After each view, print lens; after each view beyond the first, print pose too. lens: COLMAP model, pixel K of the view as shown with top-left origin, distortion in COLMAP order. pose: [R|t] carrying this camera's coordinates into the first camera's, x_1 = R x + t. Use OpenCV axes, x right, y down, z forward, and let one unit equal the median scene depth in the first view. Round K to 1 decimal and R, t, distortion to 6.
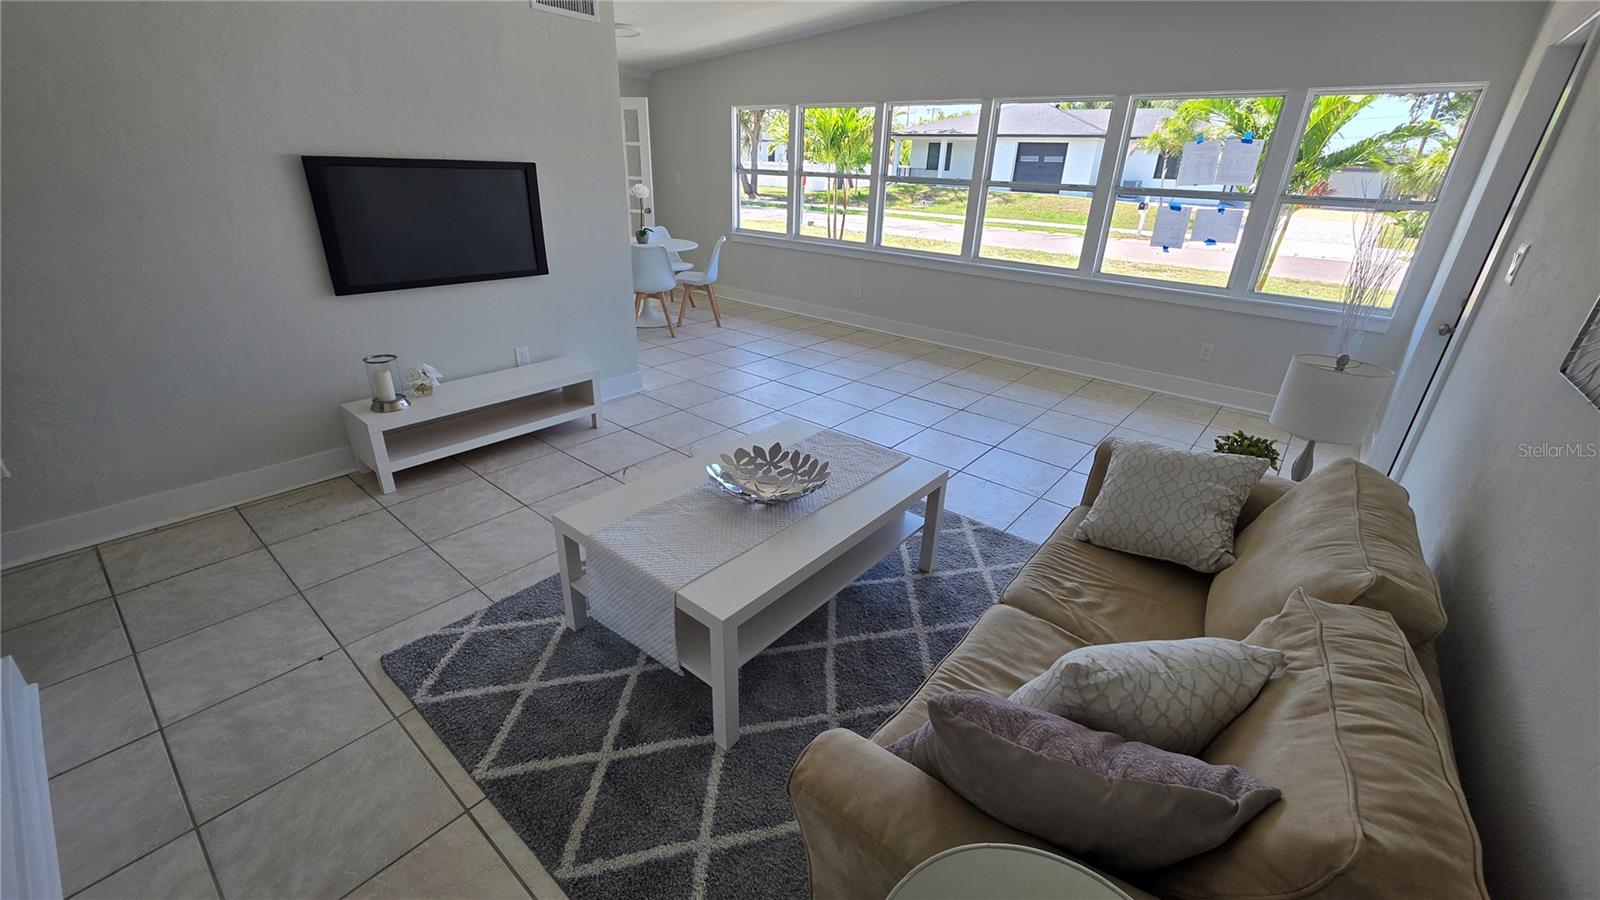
lens RADIAL K [[639.0, 0, 799.7], [0, 639.0, 442.9], [0, 0, 1]] dist [0.000338, 0.000790]
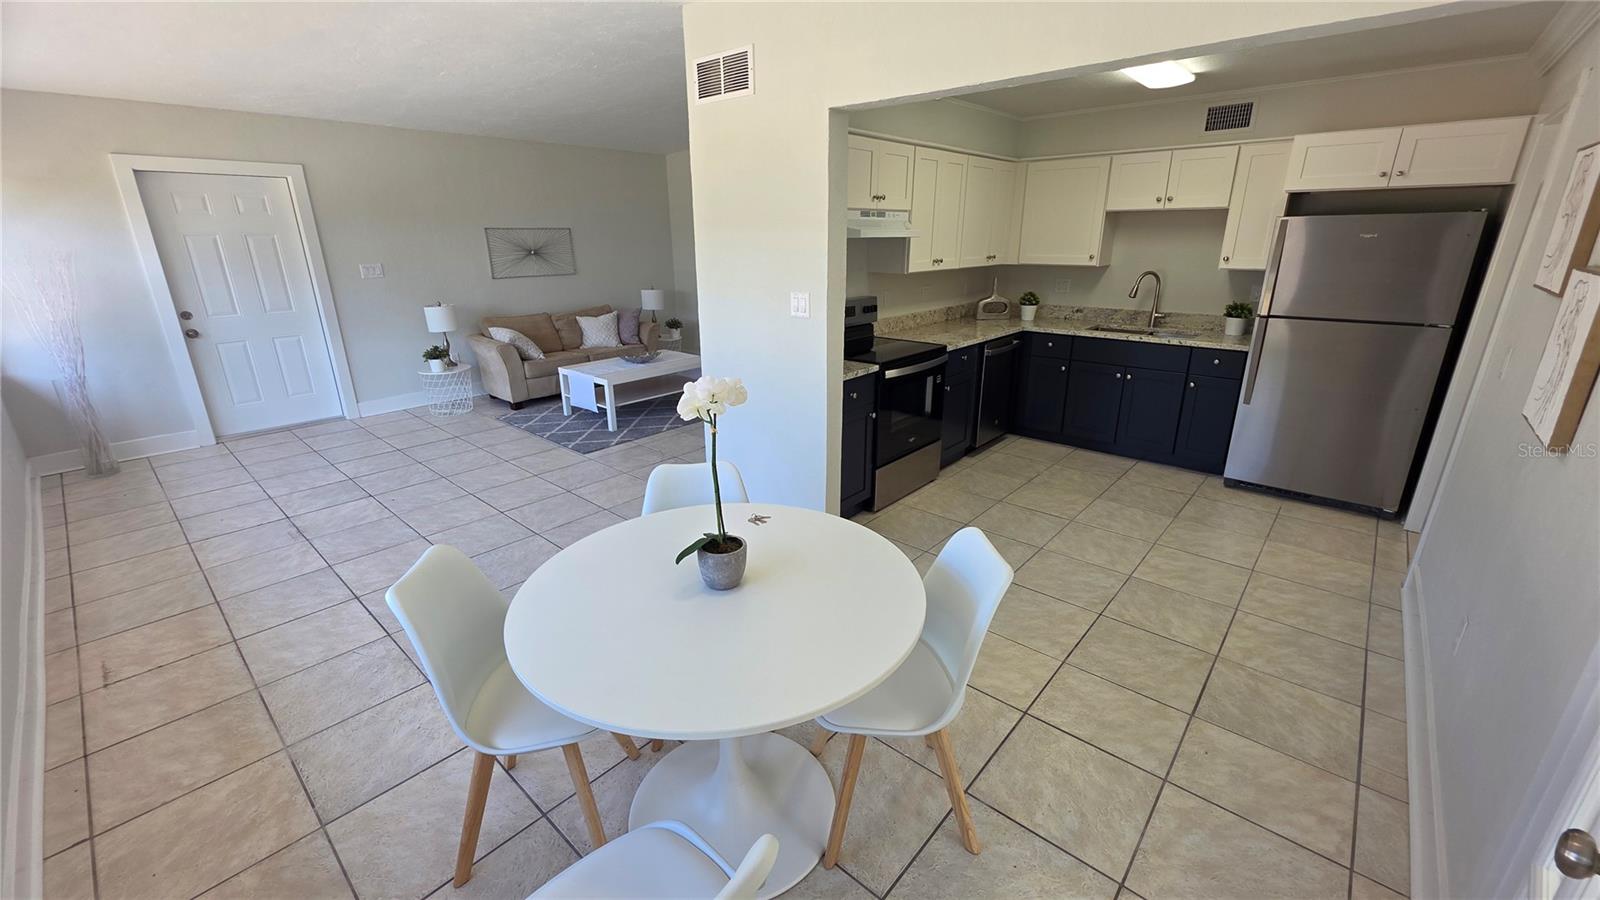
lens RADIAL K [[639.0, 0, 796.7], [0, 639.0, 444.4], [0, 0, 1]] dist [0.000338, 0.000790]
pose [[-0.999186, -0.036081, 0.018014, -0.496528], [-0.014652, 0.740949, 0.671401, -0.957750], [-0.037572, 0.670591, -0.740875, 2.067085]]
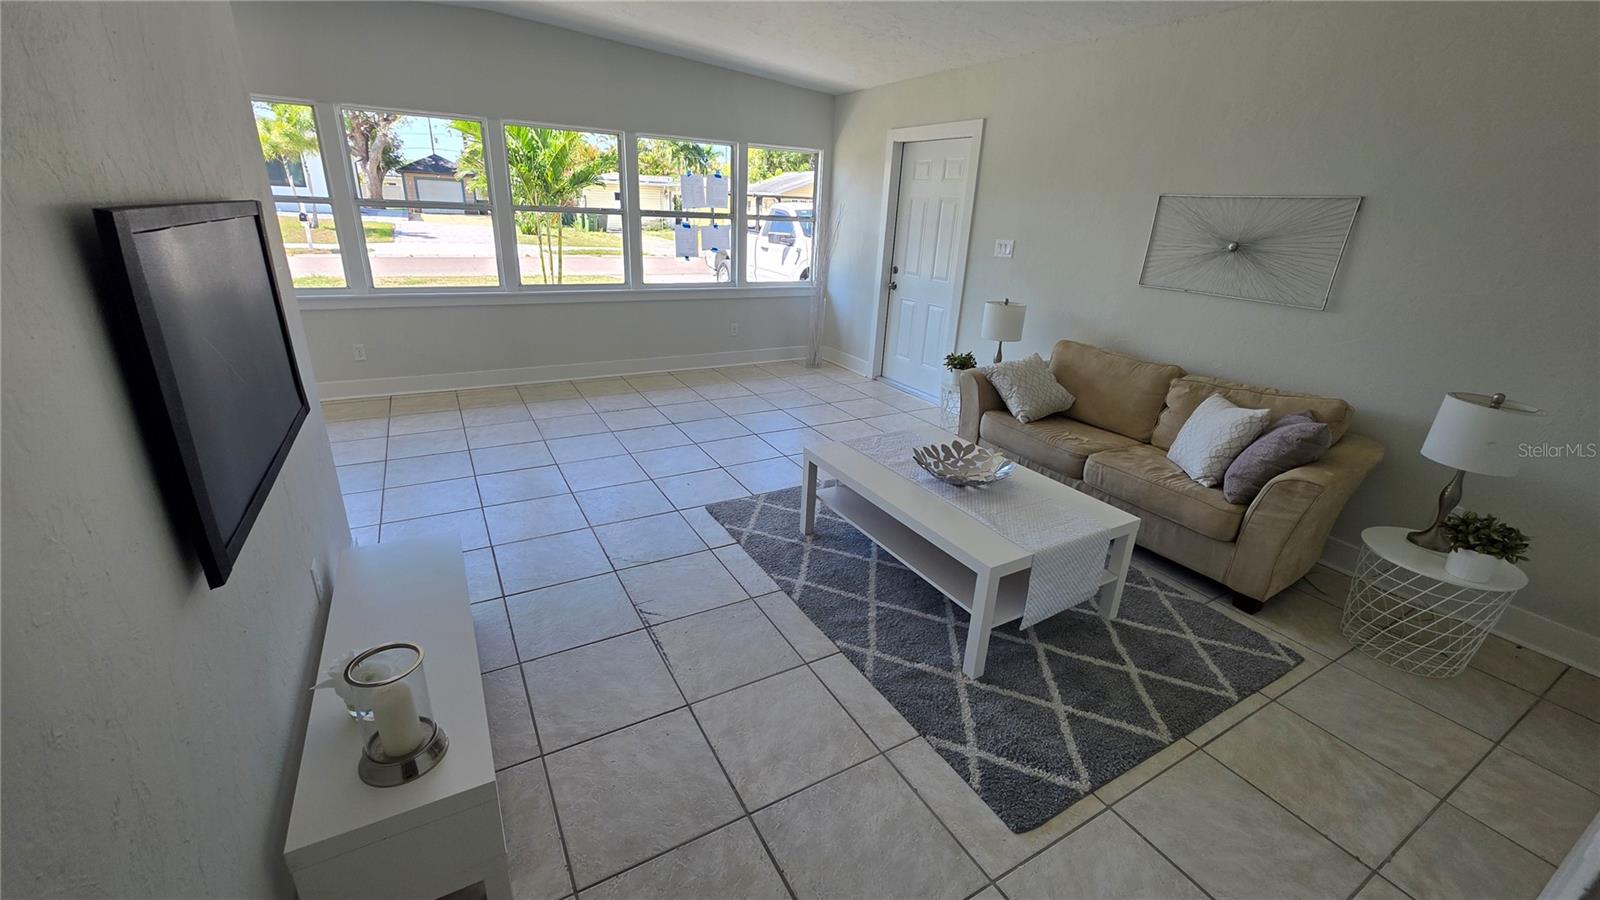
lens RADIAL K [[639.0, 0, 791.8], [0, 639.0, 442.5], [0, 0, 1]] dist [0.000338, 0.000790]
pose [[0.352036, -0.342238, 0.871174, -0.776215], [0.347455, 0.912031, 0.217885, -0.235305], [-0.869106, 0.225990, 0.439980, 0.468025]]
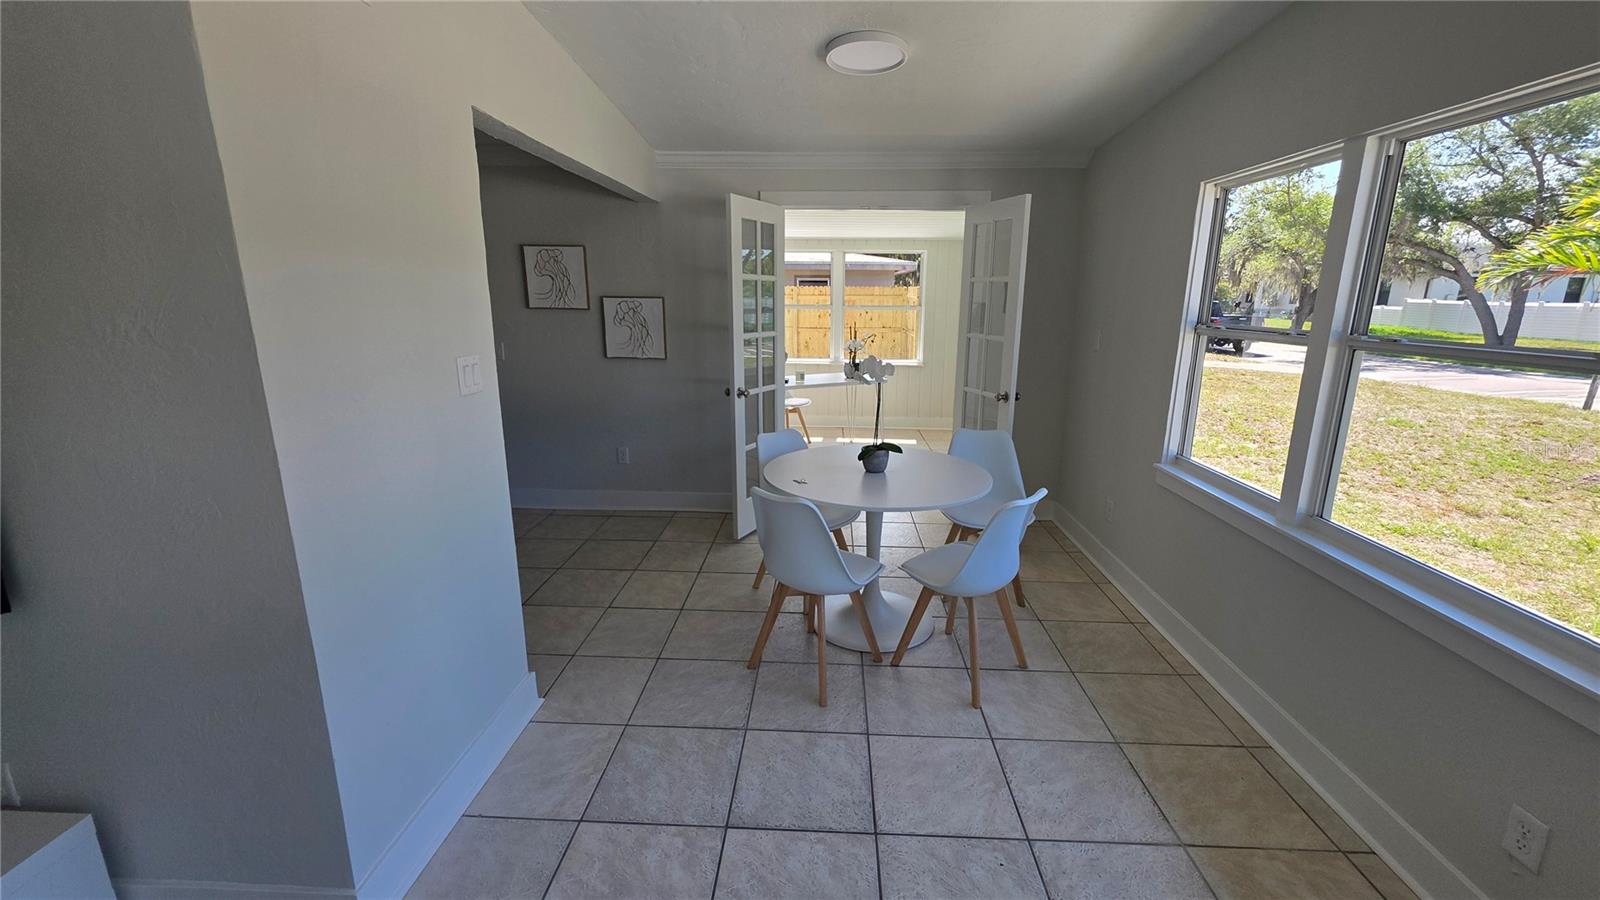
lens RADIAL K [[639.0, 0, 807.1], [0, 639.0, 452.3], [0, 0, 1]] dist [0.000338, 0.000790]
pose [[0.613236, 0.162541, -0.772995, 0.163876], [-0.306099, 0.951035, -0.042857, -0.515513], [0.728179, 0.262894, 0.632963, 1.166910]]
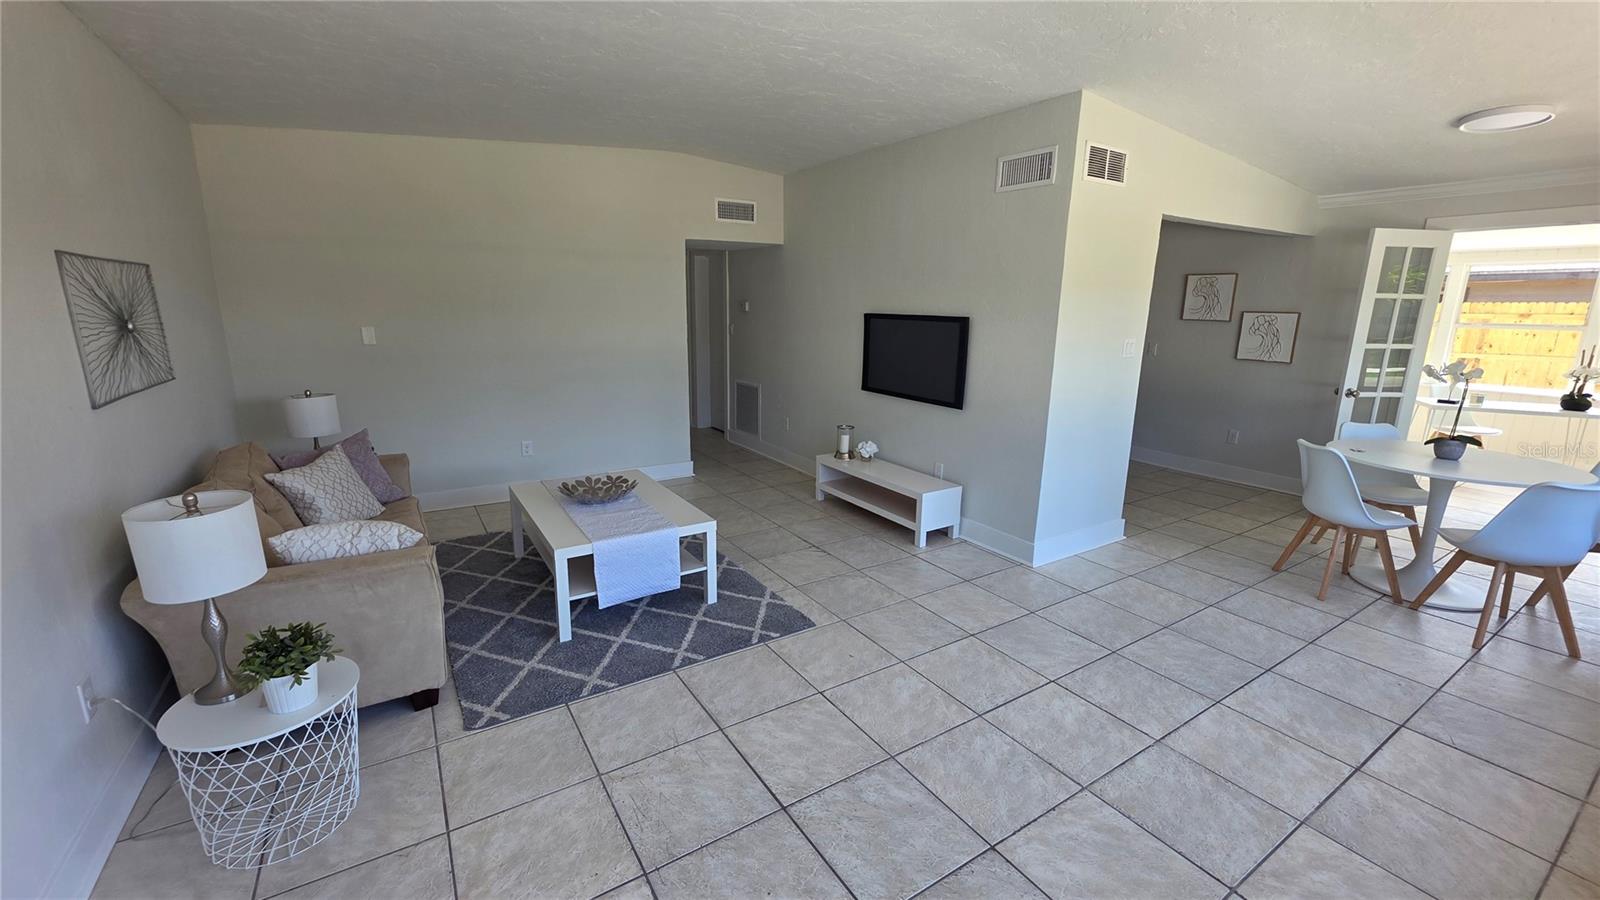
lens RADIAL K [[639.0, 0, 800.8], [0, 639.0, 442.8], [0, 0, 1]] dist [0.000338, 0.000790]
pose [[-0.296472, 0.166371, -0.940439, 0.815931], [-0.404127, 0.870351, 0.281373, -0.449197], [0.865324, 0.463475, -0.190800, 1.078160]]
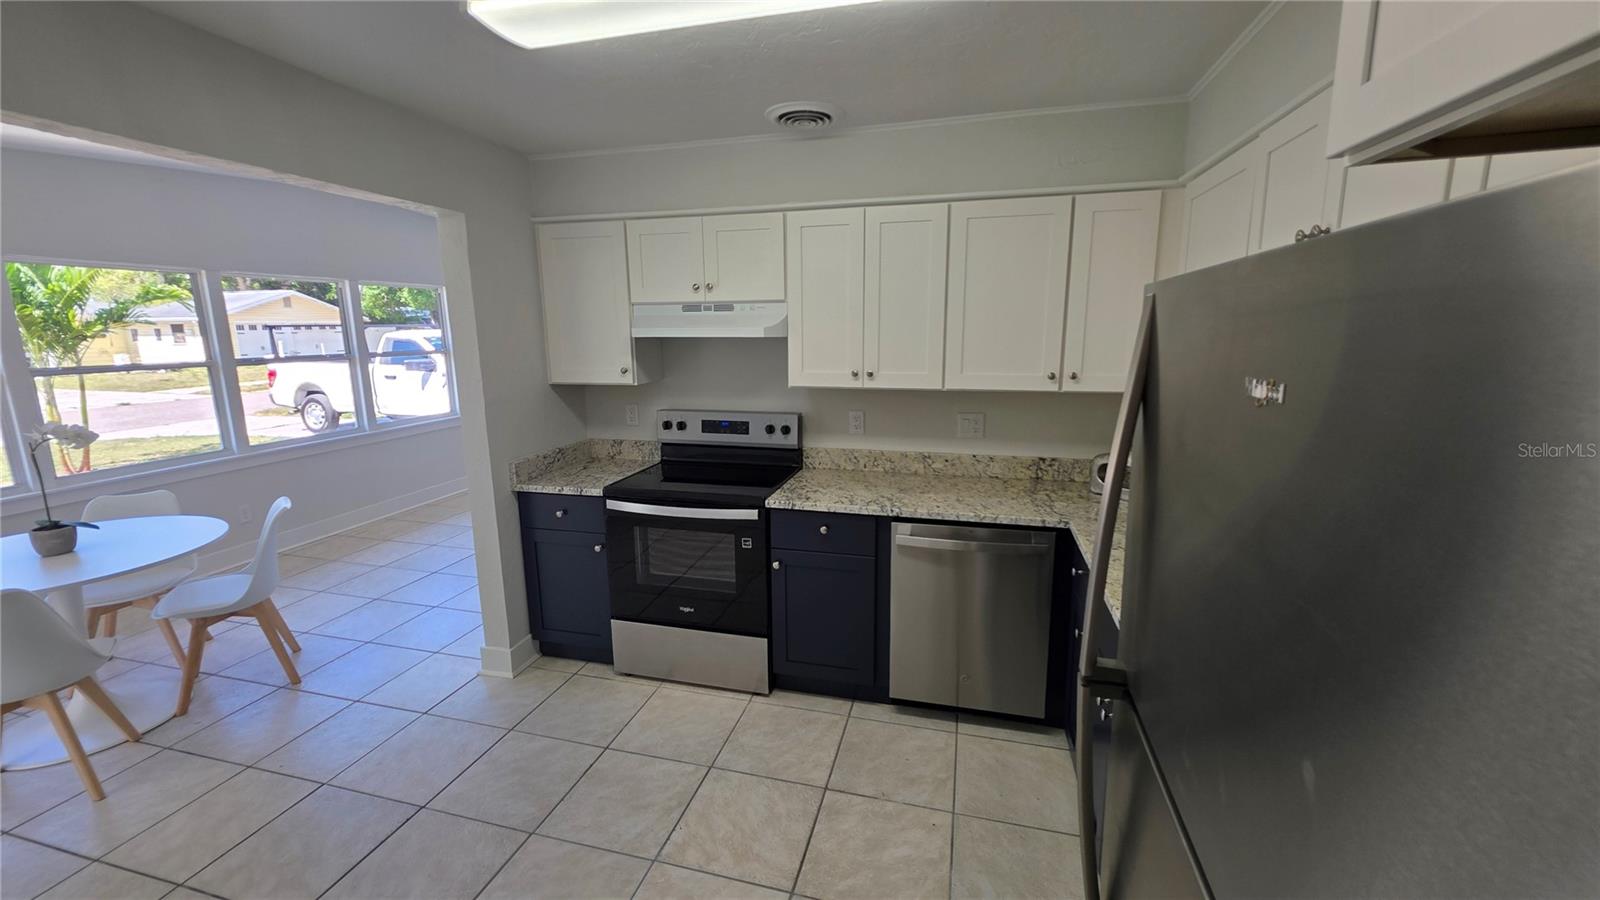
lens RADIAL K [[639.0, 0, 798.3], [0, 639.0, 442.8], [0, 0, 1]] dist [0.000338, 0.000790]
pose [[-0.417640, -0.194249, 0.887606, -1.440994], [0.360622, 0.861208, 0.358153, -0.622510], [-0.833984, 0.469669, -0.289625, 1.213441]]
